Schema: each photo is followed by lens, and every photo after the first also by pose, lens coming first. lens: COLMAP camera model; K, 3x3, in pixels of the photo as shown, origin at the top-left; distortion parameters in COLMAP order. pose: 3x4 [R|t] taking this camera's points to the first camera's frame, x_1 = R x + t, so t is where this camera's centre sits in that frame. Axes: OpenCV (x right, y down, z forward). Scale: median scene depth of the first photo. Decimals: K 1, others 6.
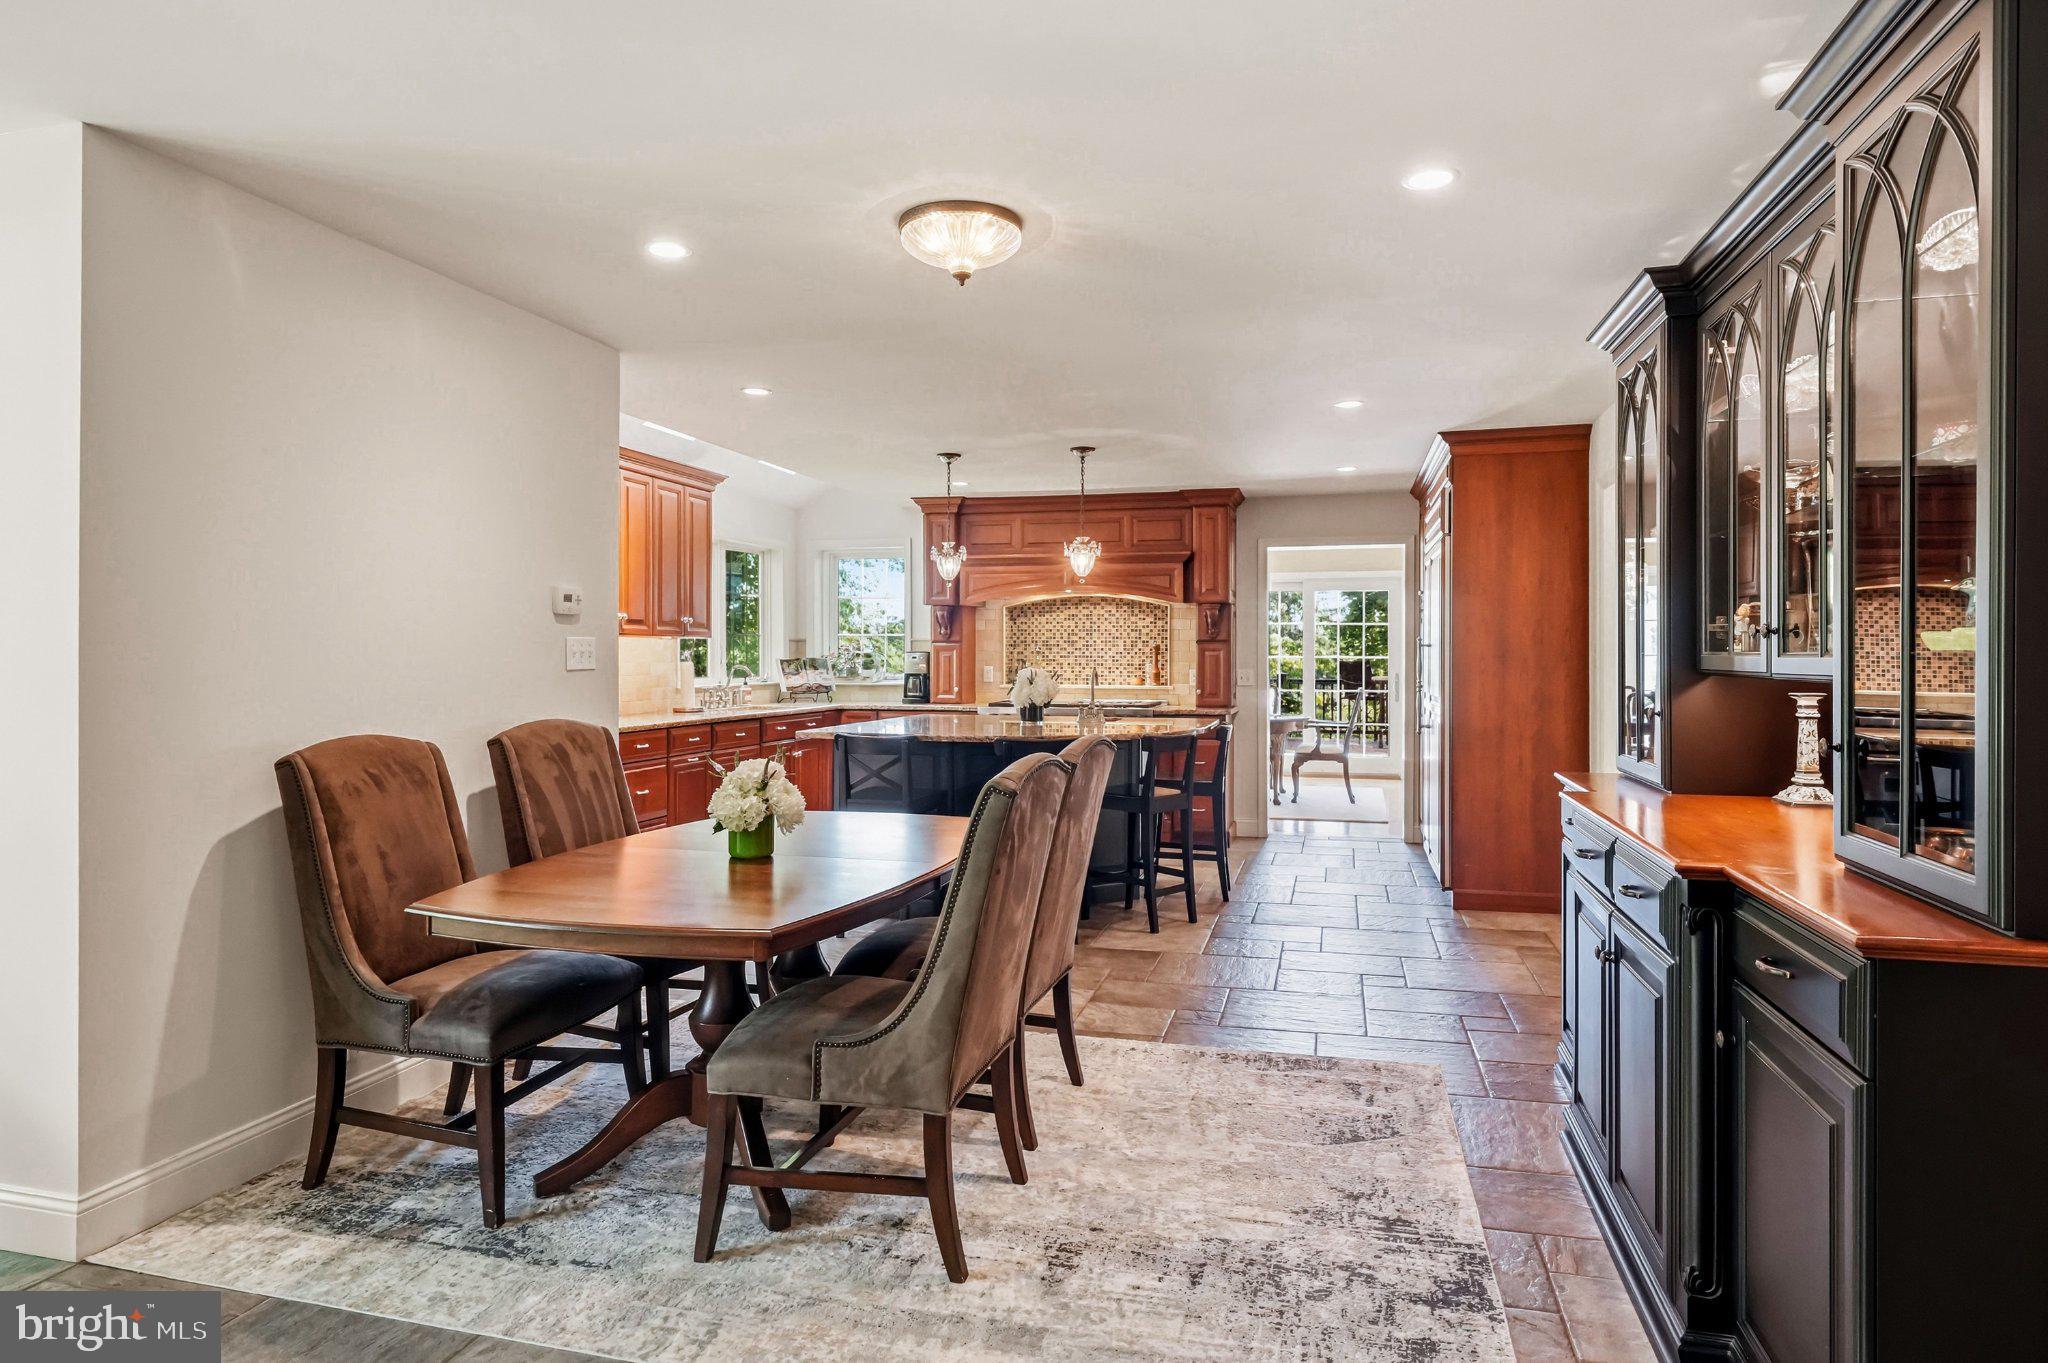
lens RADIAL K [[1199.9, 0, 1040.6], [0, 1199.9, 670.9], [0, 0, 1]] dist [0.002767, -0.000006]
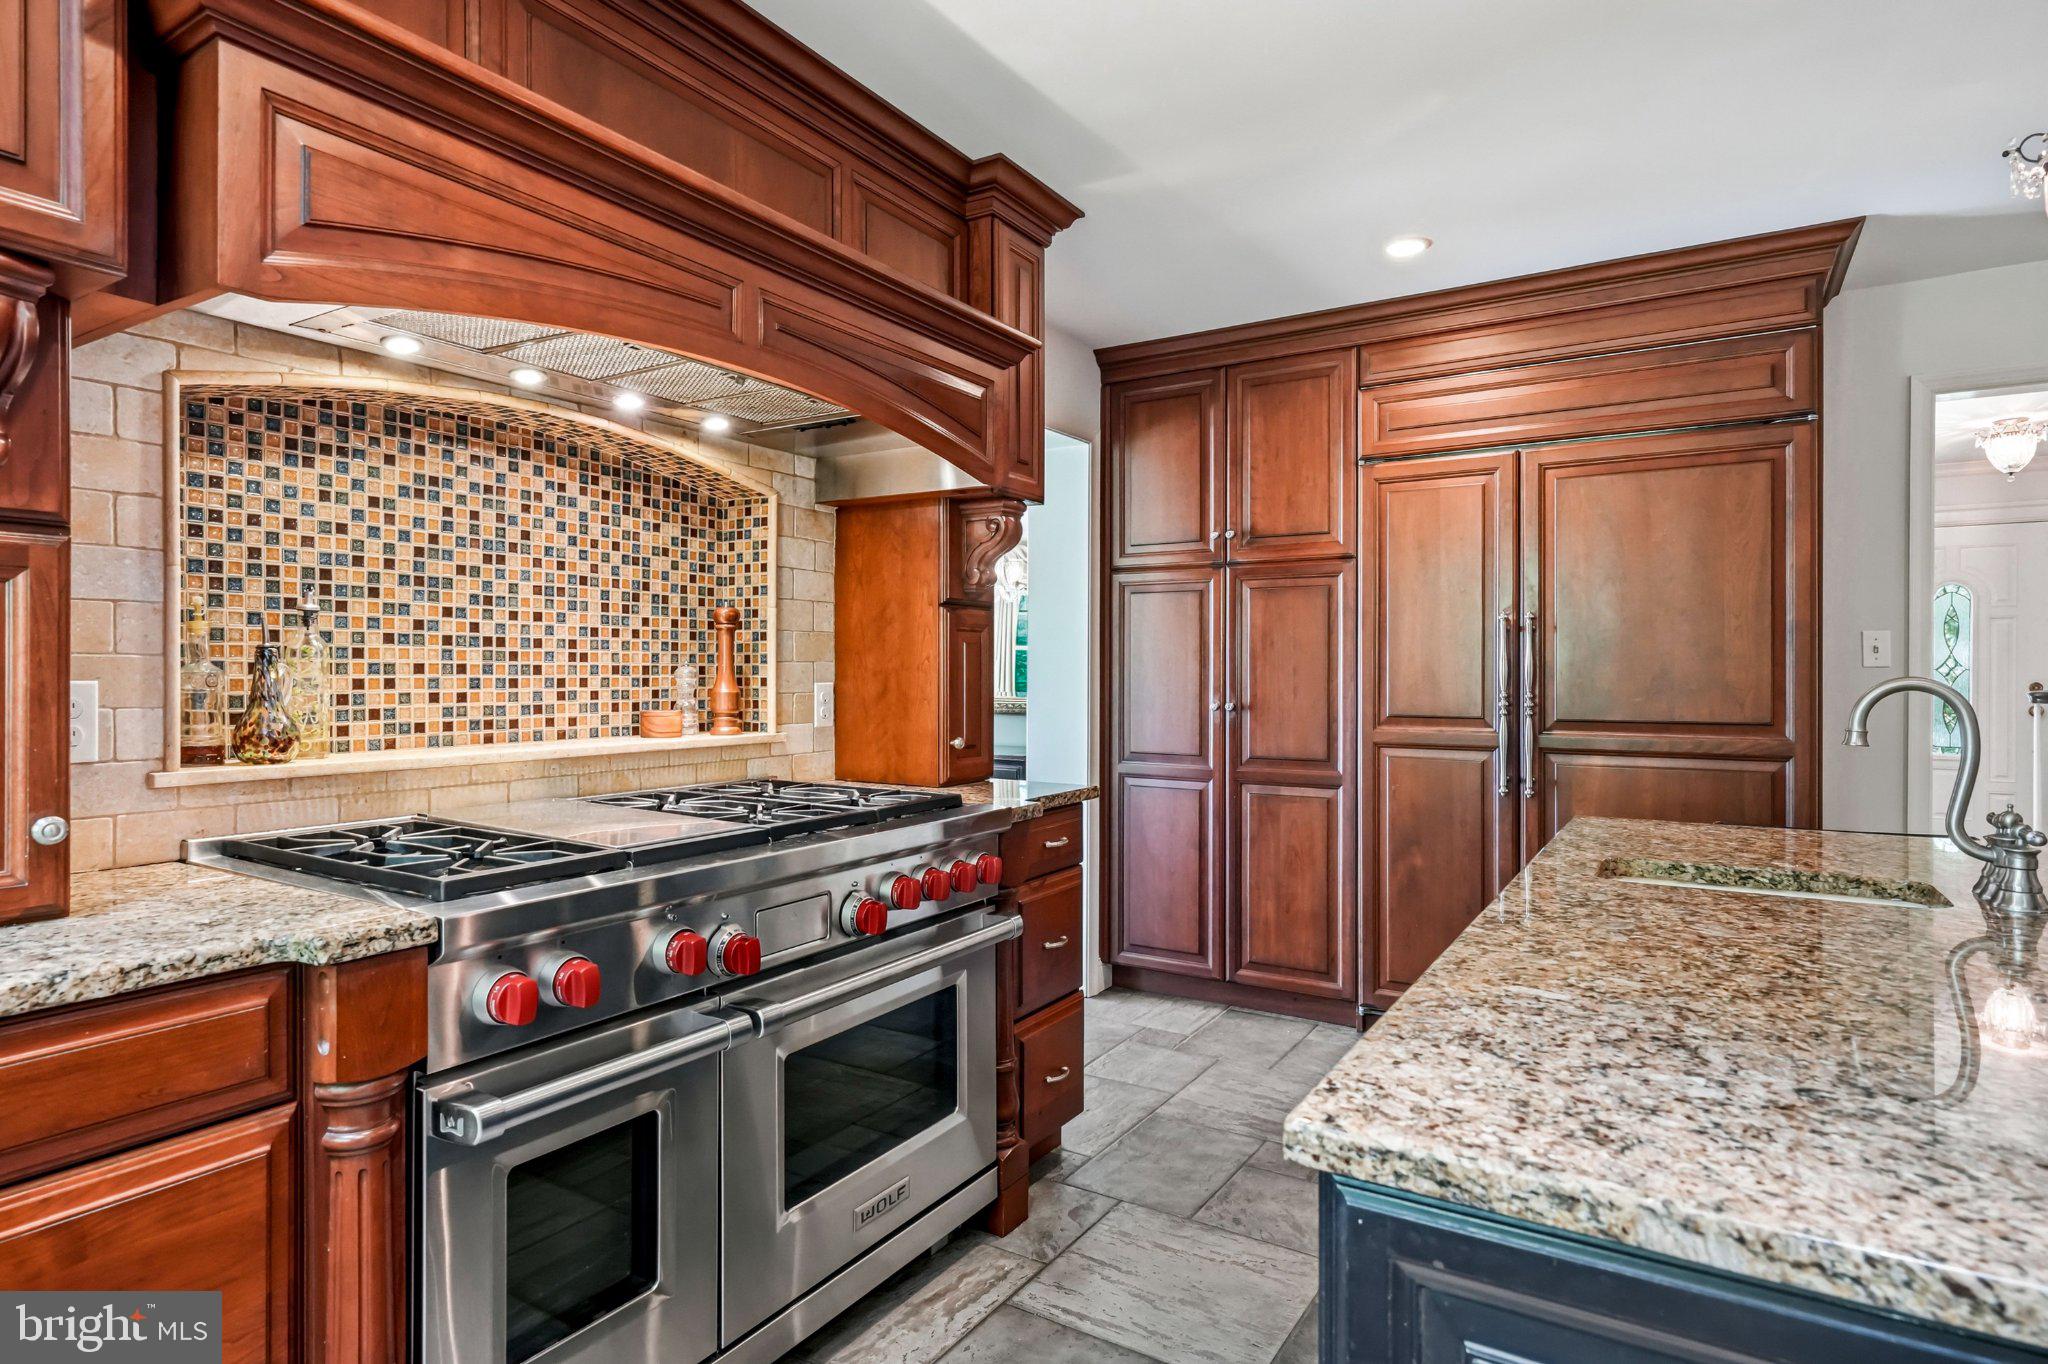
lens RADIAL K [[1104.4, 0, 1028.6], [0, 1104.4, 669.3], [0, 0, 1]] dist [0.004311, 0.000509]
pose [[0.310591, -0.000679, 0.950543, -0.167921], [0.010095, 0.999946, -0.002585, -0.003591], [-0.950490, 0.010399, 0.310581, 0.838757]]
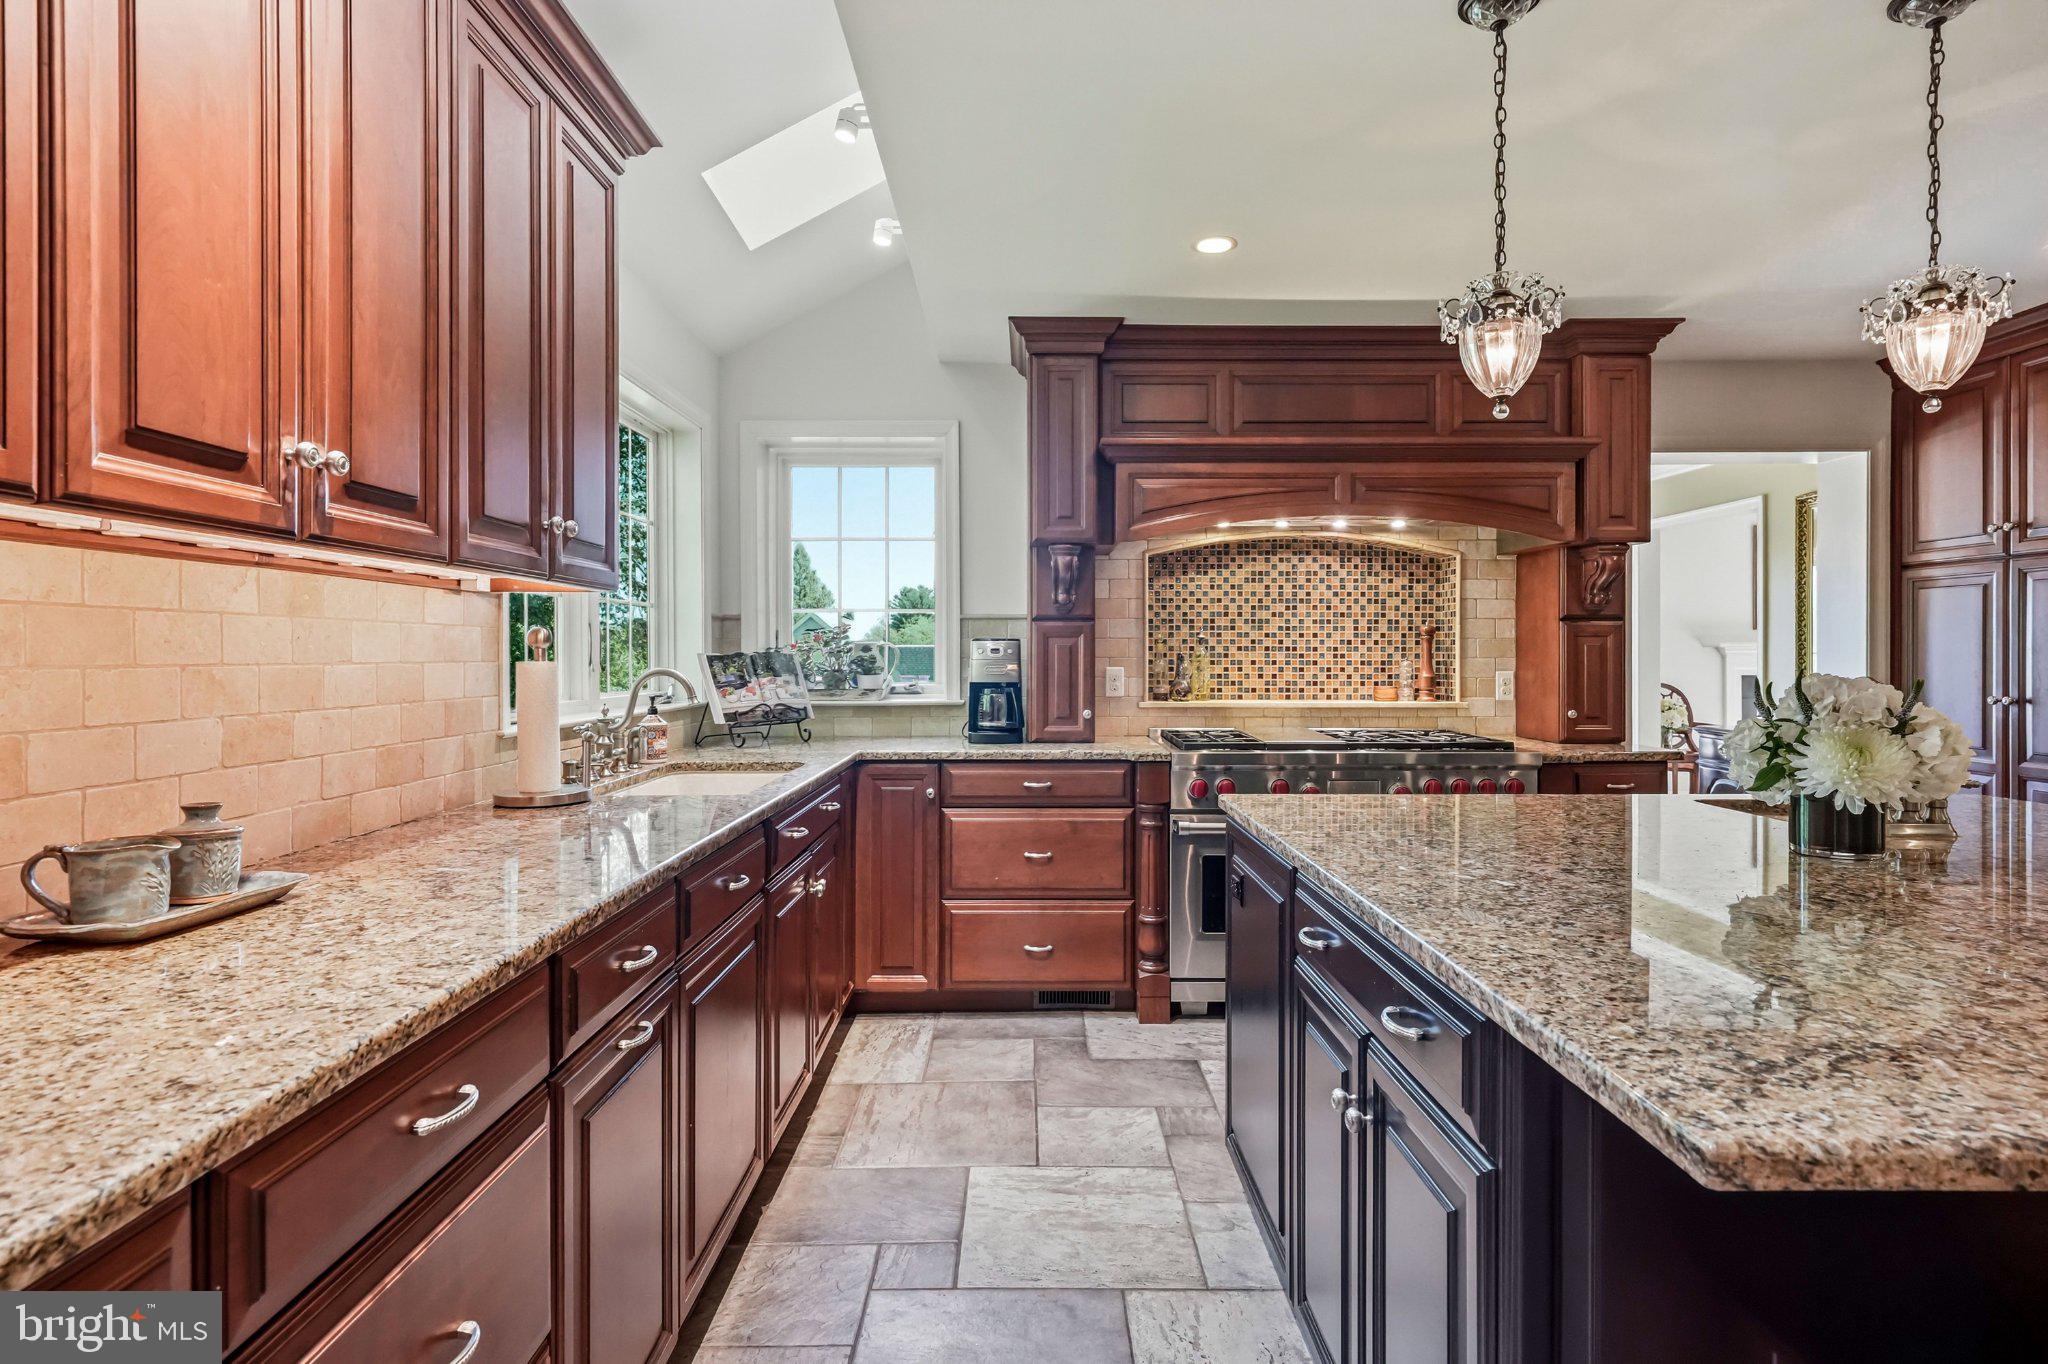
lens RADIAL K [[1056.3, 0, 1027.2], [0, 1056.3, 656.2], [0, 0, 1]] dist [0.003409, 0.000316]
pose [[0.970697, -0.002625, 0.240293, -0.201017], [0.004774, 0.999954, -0.008358, -0.005004], [-0.240260, 0.009261, 0.970664, 0.582095]]
